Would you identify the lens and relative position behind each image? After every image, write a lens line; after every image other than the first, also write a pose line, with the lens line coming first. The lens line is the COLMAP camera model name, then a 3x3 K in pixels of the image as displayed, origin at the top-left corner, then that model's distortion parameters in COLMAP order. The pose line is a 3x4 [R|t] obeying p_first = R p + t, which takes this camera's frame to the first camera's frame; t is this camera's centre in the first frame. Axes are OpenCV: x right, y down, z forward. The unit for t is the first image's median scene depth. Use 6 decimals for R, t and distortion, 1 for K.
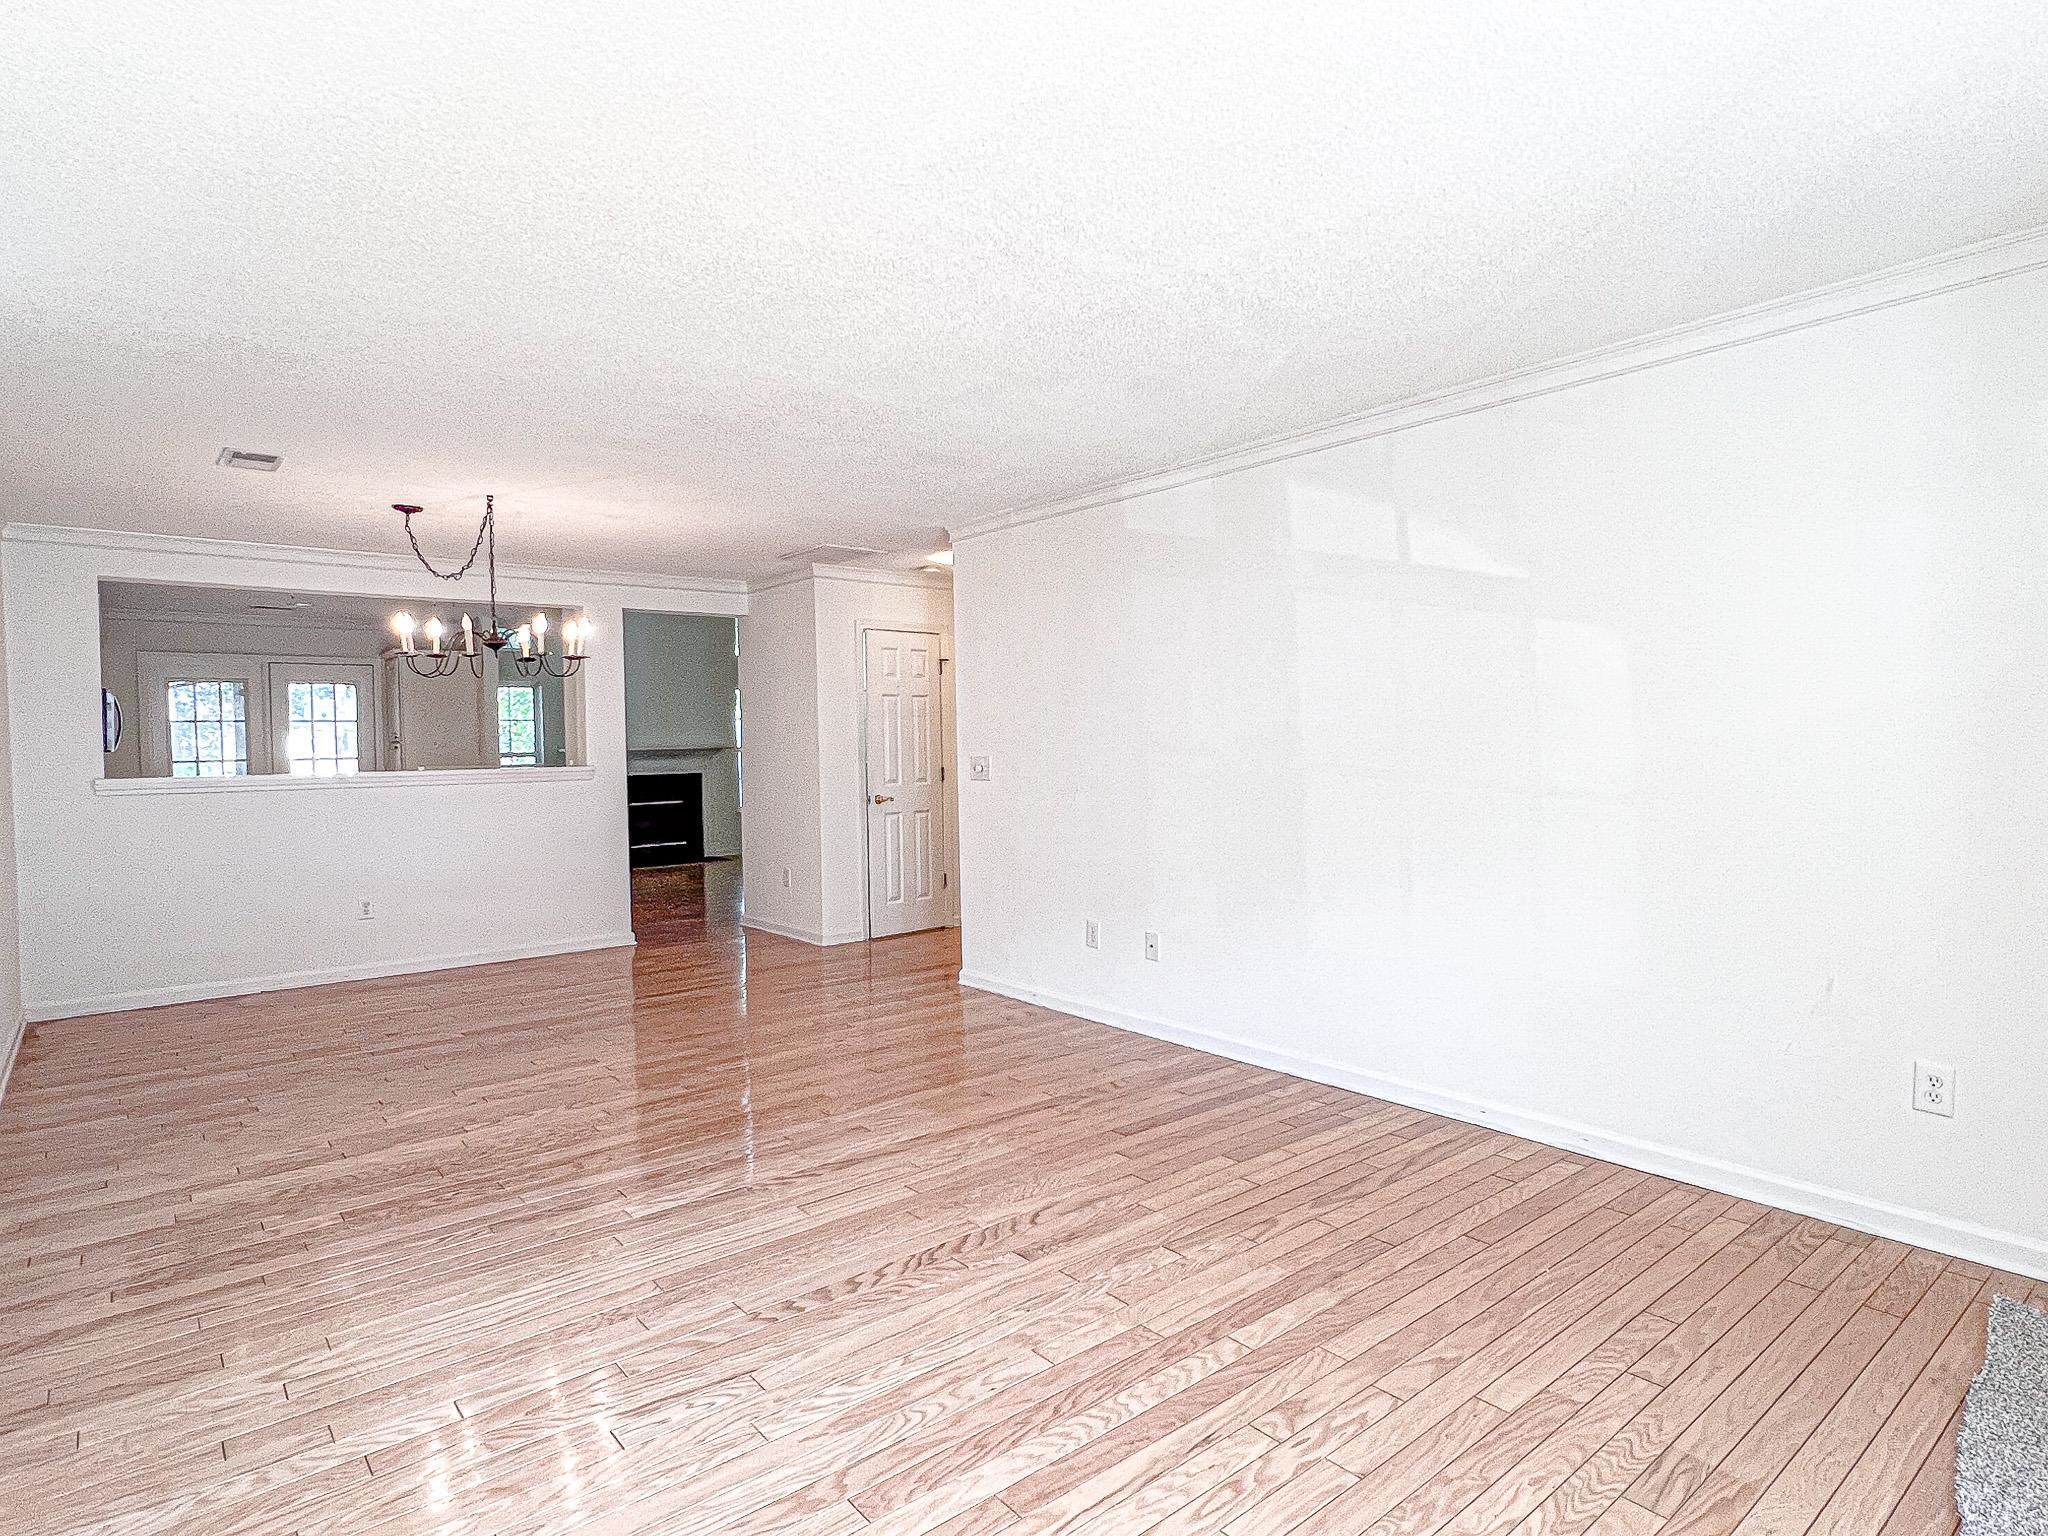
lens RADIAL K [[1117.1, 0, 1012.5], [0, 1117.1, 765.6], [0, 0, 1]] dist [-0.001019, 0.000300]
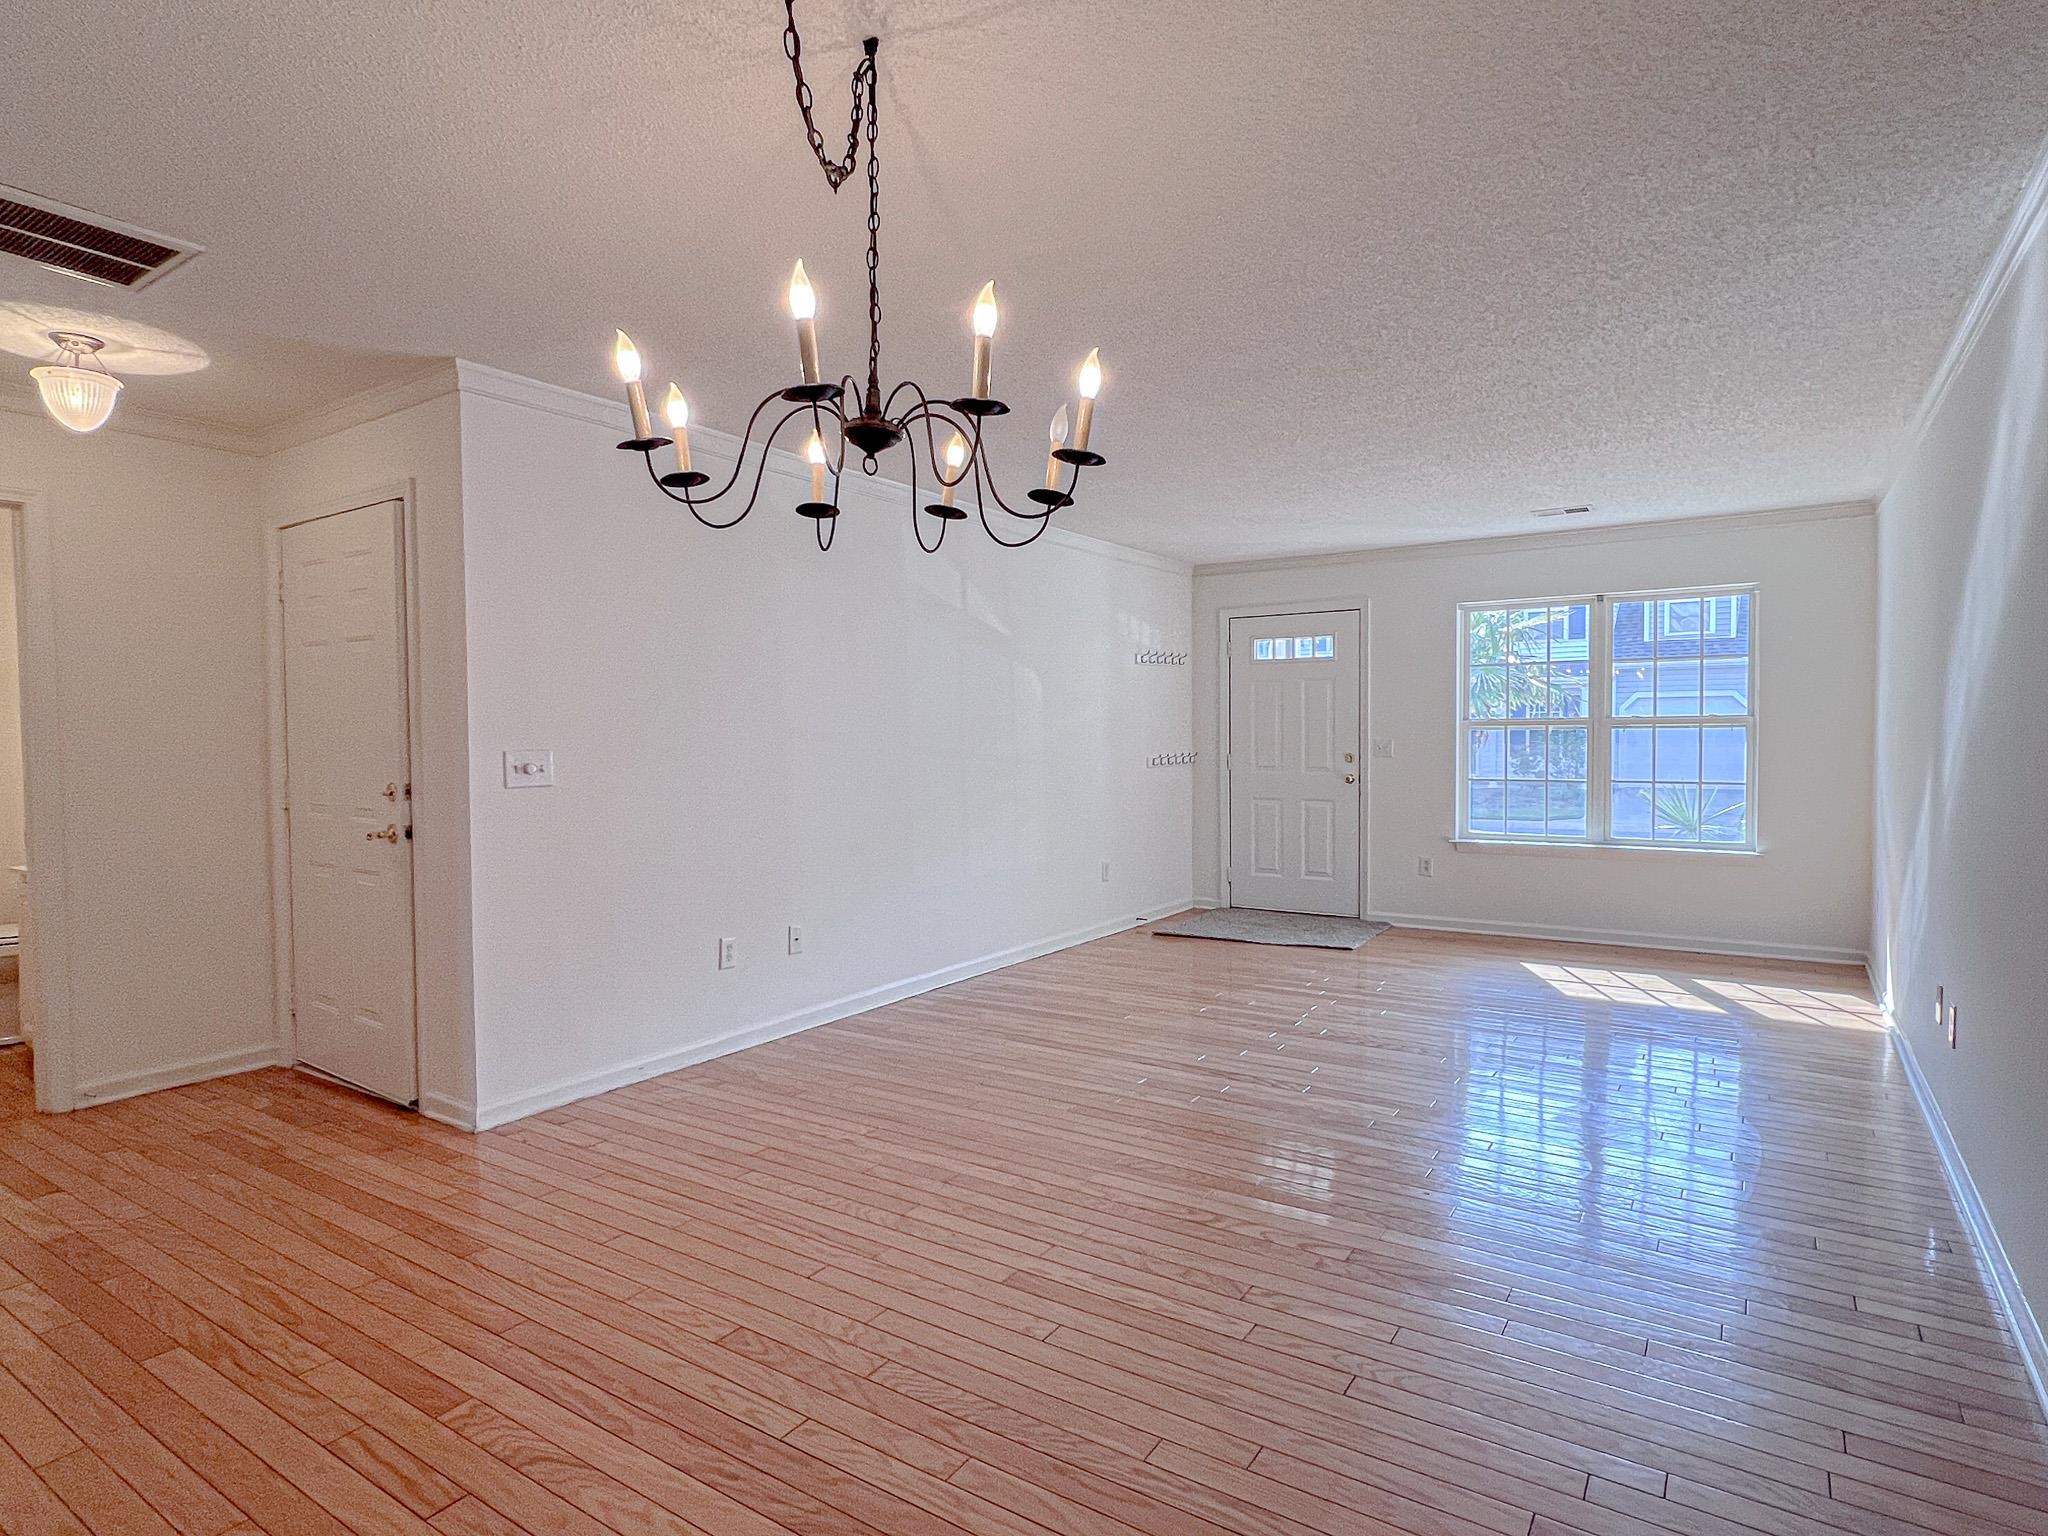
lens RADIAL K [[1117.1, 0, 1012.5], [0, 1117.1, 765.6], [0, 0, 1]] dist [-0.001019, 0.000300]
pose [[-0.293230, -0.007395, 0.956013, -1.232877], [0.033372, 0.999282, 0.017965, -0.003303], [-0.955459, 0.037172, -0.292772, 1.568067]]
